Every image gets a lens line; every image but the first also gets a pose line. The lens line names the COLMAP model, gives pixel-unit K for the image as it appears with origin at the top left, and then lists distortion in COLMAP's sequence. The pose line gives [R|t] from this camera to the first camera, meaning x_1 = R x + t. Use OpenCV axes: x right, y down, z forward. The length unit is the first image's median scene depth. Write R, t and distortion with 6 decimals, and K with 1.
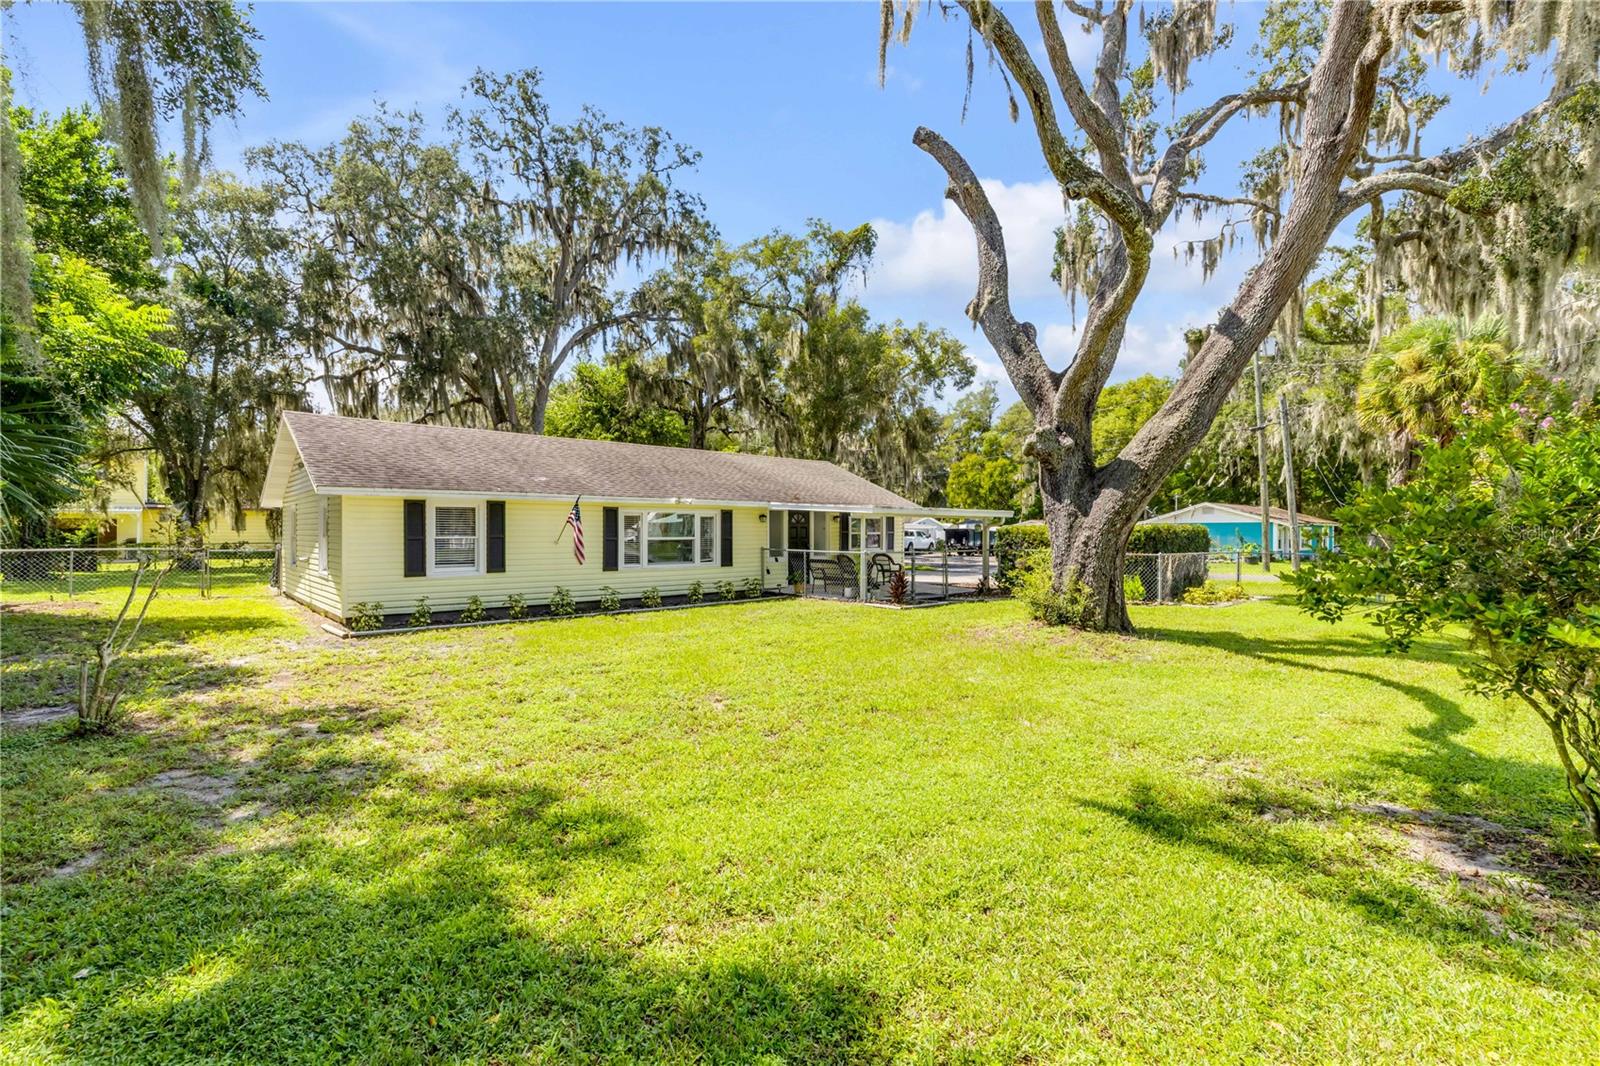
lens RADIAL K [[716.3, 0, 798.7], [0, 716.3, 532.4], [0, 0, 1]] dist [0.003347, -0.000651]
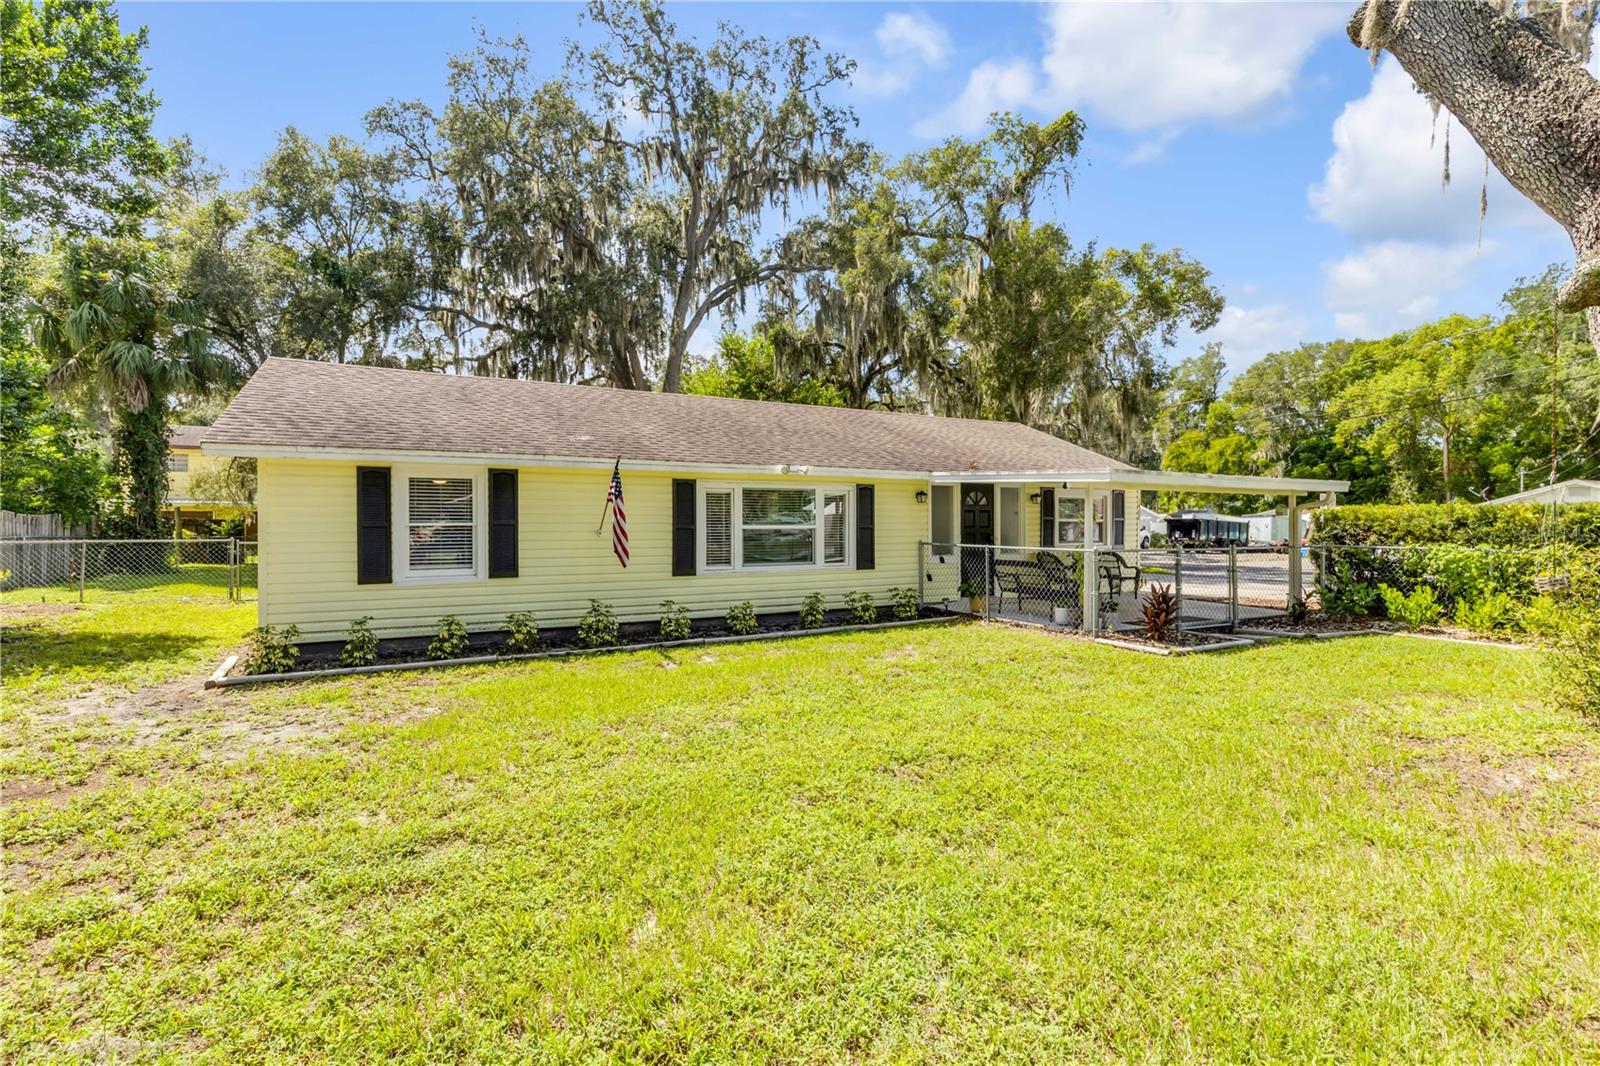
lens RADIAL K [[716.3, 0, 798.7], [0, 716.3, 532.4], [0, 0, 1]] dist [0.003347, -0.000651]
pose [[0.969824, -0.000243, -0.243804, 0.001004], [0.002222, 0.999967, 0.007843, 0.004537], [0.243794, -0.008148, 0.969793, 0.197594]]
